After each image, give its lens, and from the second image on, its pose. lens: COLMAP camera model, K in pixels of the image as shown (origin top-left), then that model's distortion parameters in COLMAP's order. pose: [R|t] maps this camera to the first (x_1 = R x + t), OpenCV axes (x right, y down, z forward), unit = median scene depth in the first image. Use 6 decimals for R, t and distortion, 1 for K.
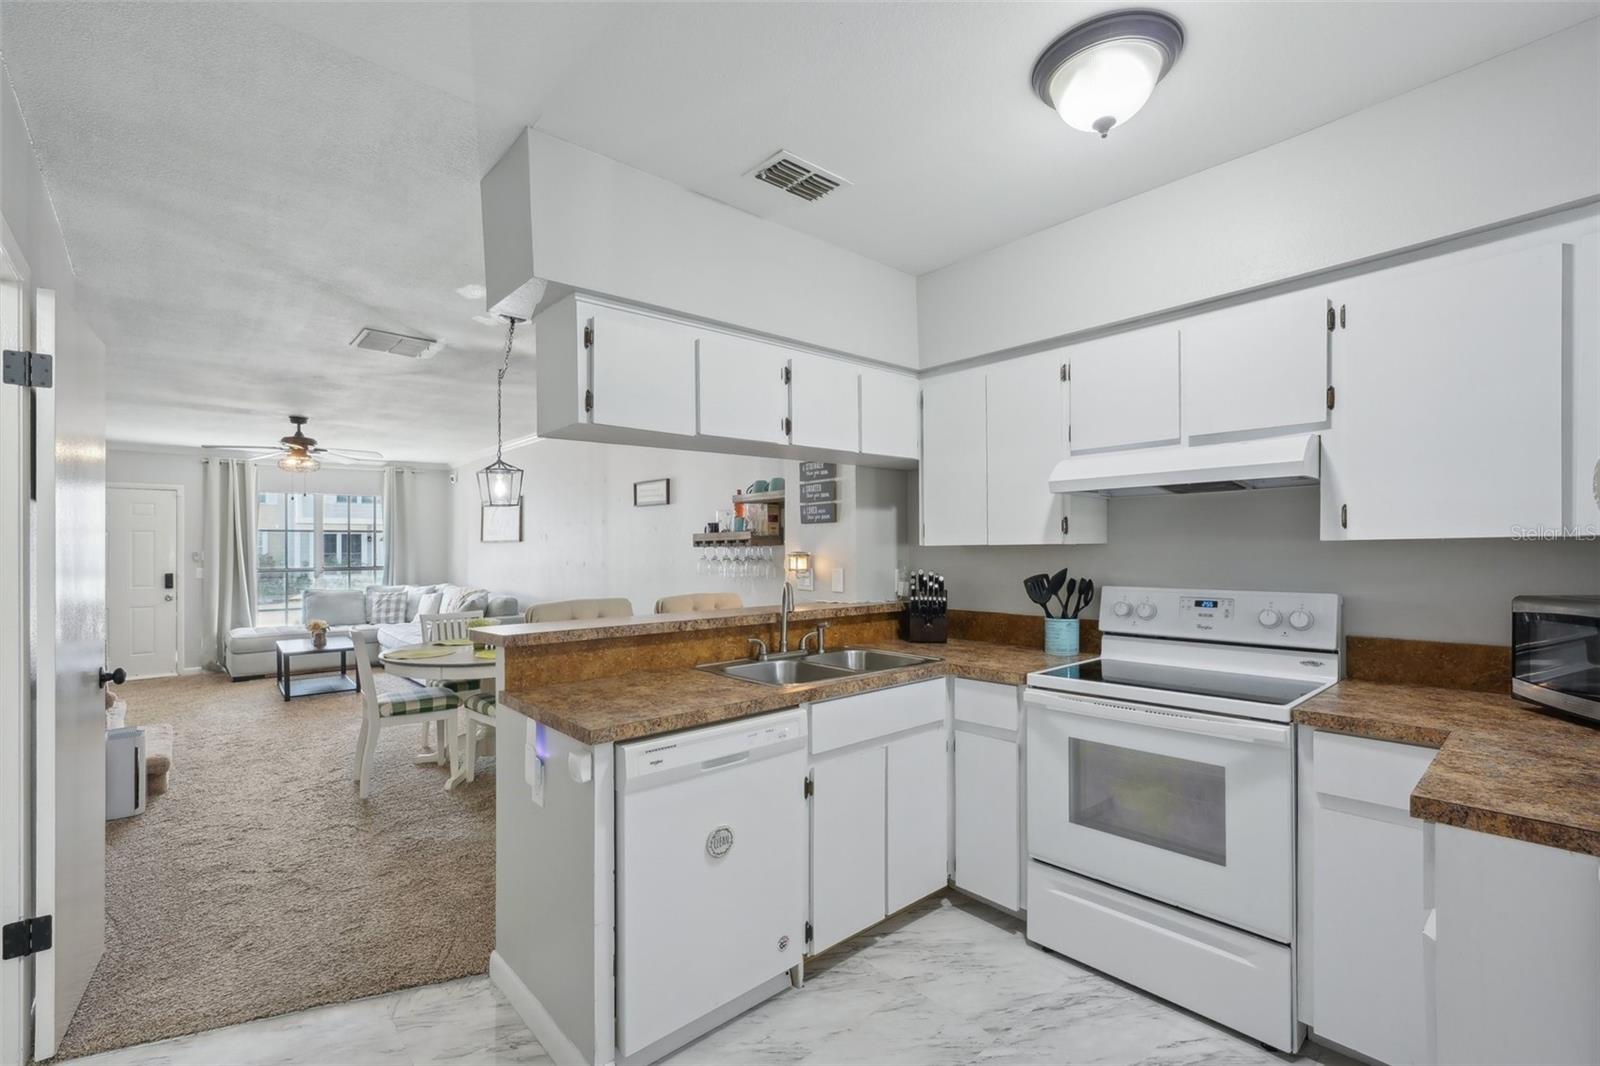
lens RADIAL K [[752.8, 0, 801.2], [0, 752.8, 542.4], [0, 0, 1]] dist [-0.000829, 0.000116]
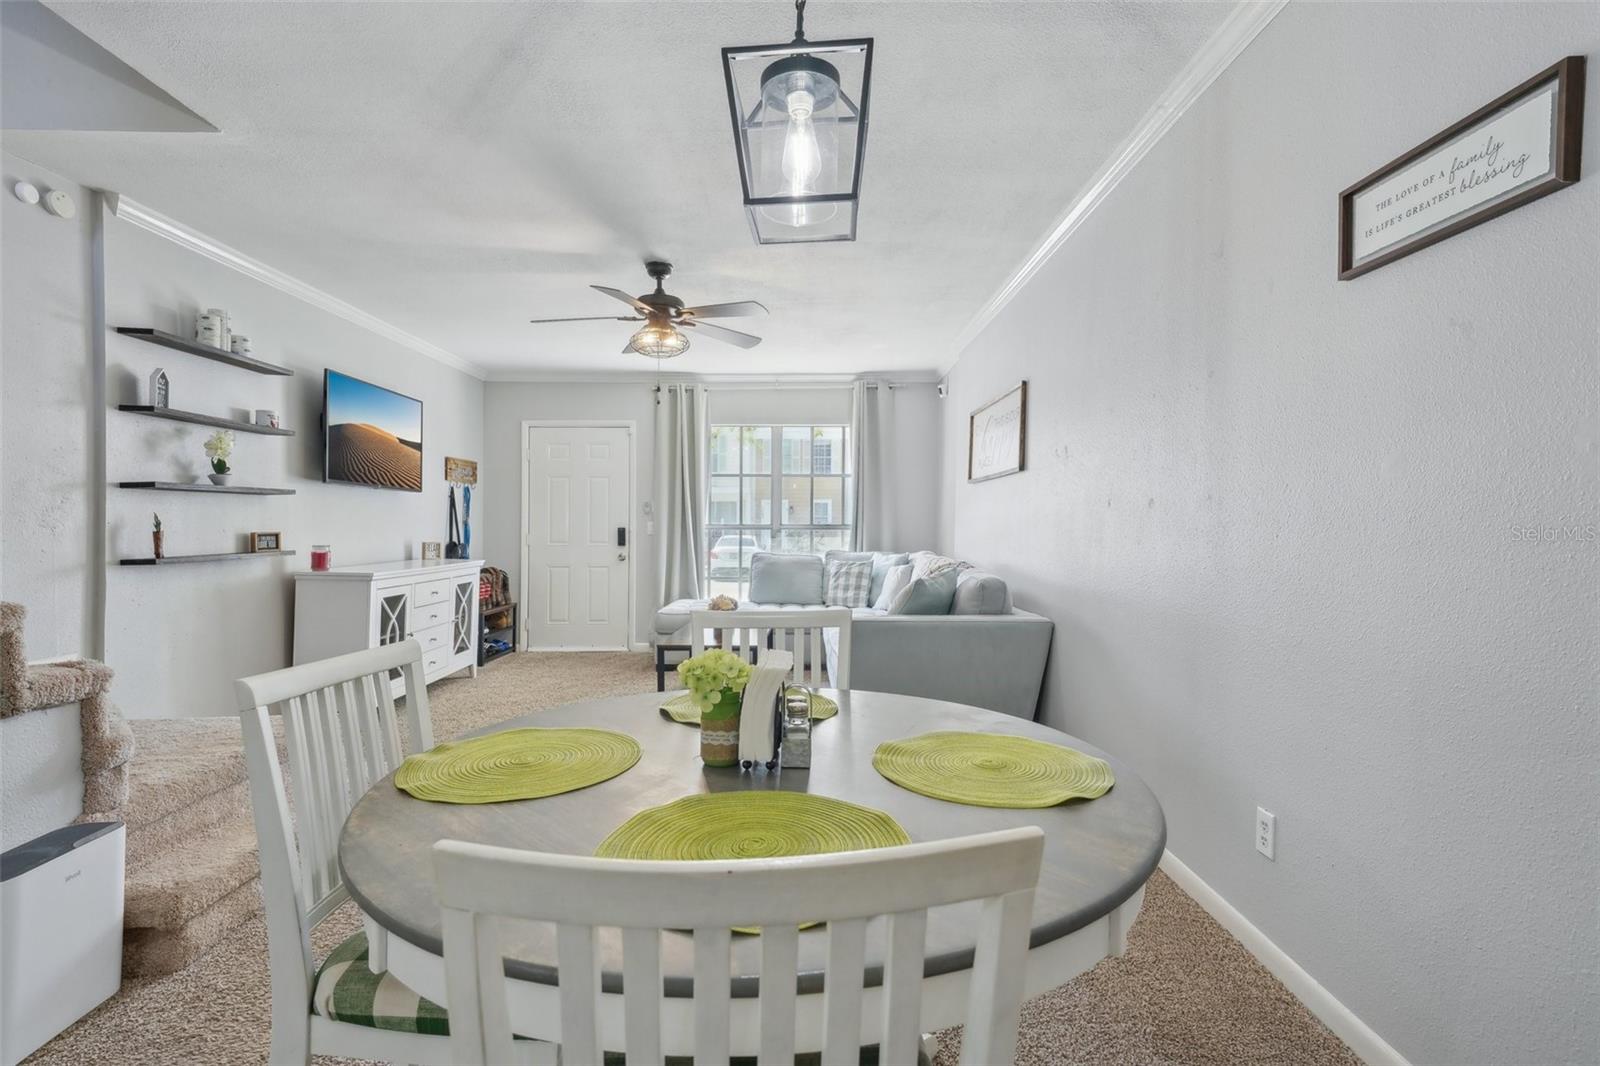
lens RADIAL K [[803.1, 0, 784.8], [0, 803.1, 512.2], [0, 0, 1]] dist [-0.001407, -0.000165]
pose [[0.758552, -0.002354, -0.651608, -0.331433], [-0.002480, 0.999976, -0.006500, 0.075739], [0.651607, 0.006546, 0.758528, 1.140030]]
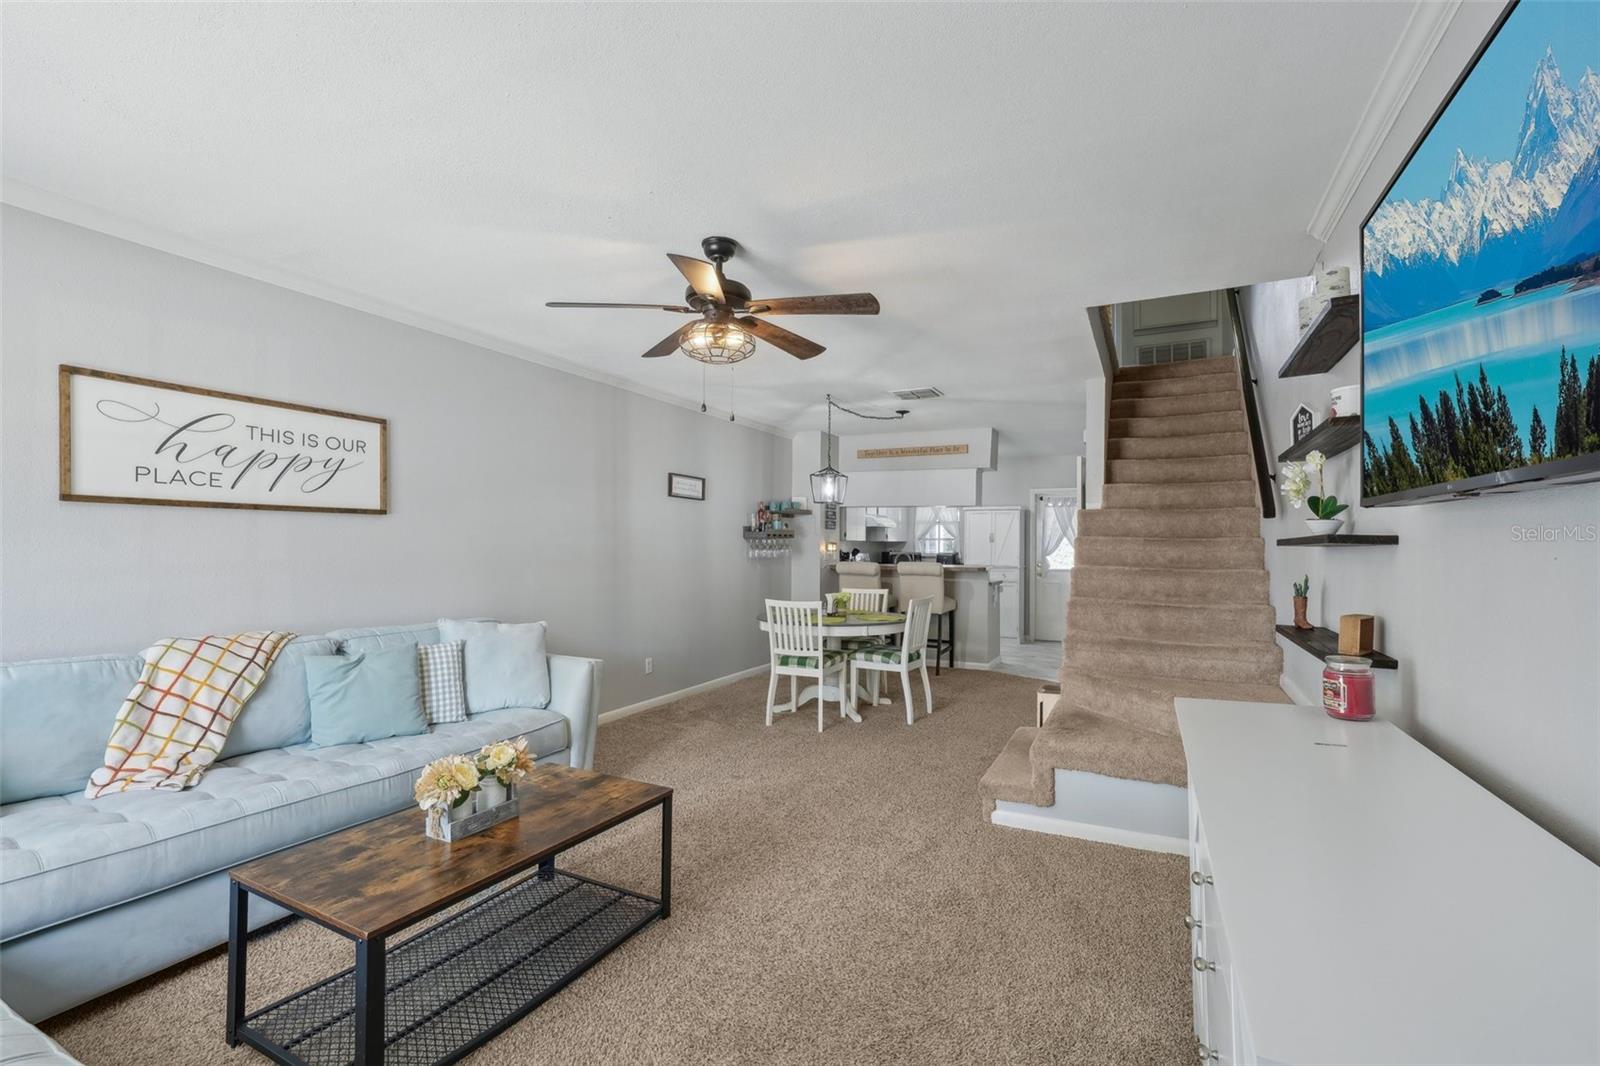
lens RADIAL K [[758.1, 0, 800.0], [0, 758.1, 533.0], [0, 0, 1]] dist [-0.063430, 0.000199]
pose [[-0.426189, 0.019591, 0.904422, -2.193481], [-0.010219, 0.999597, -0.026468, 0.051004], [-0.904577, -0.020523, -0.425817, 2.283717]]
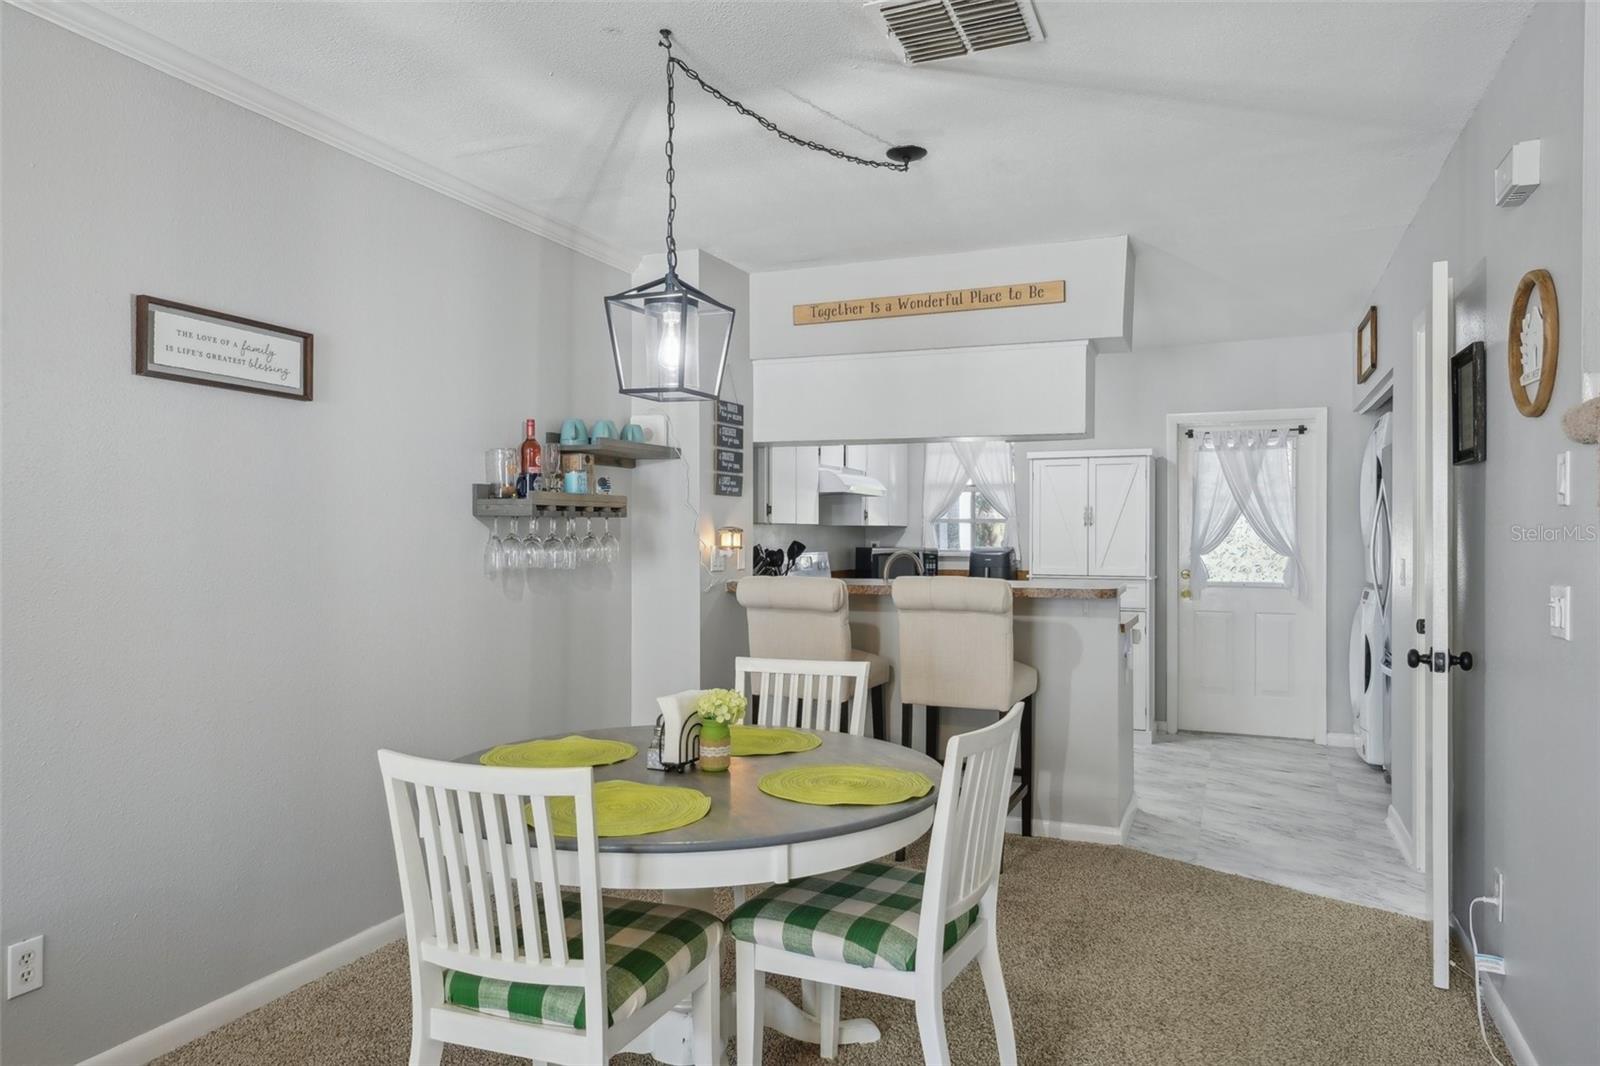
lens RADIAL K [[1075.5, 0, 800.0], [0, 1075.5, 533.0], [0, 0, 1]] dist [0.000622, -0.000004]
pose [[-0.471637, 0.009822, 0.881738, -1.310629], [-0.002703, 0.999917, -0.012585, 0.040146], [-0.881789, -0.008319, -0.471571, 1.731968]]
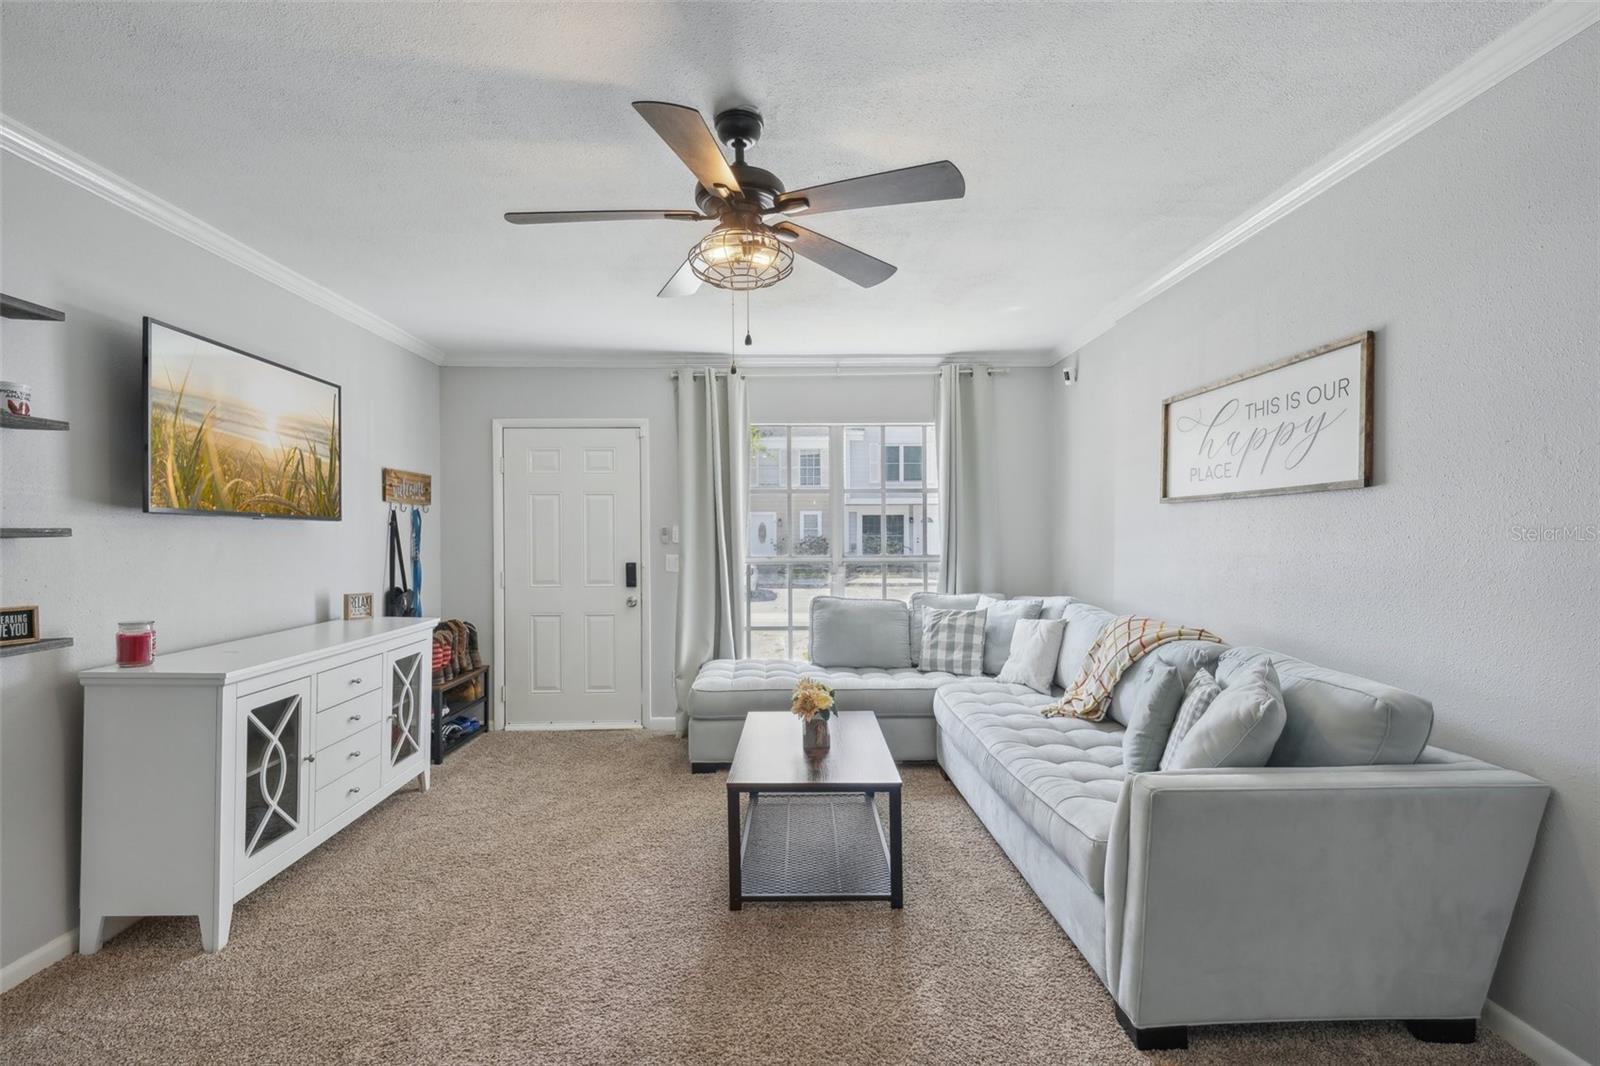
lens RADIAL K [[790.9, 0, 800.0], [0, 790.9, 533.0], [0, 0, 1]] dist [0.001814, 0.000350]
pose [[0.789860, -0.000277, -0.613287, -0.850557], [0.005070, 0.999969, 0.006078, 0.035315], [0.613266, -0.007910, 0.789837, 1.460266]]
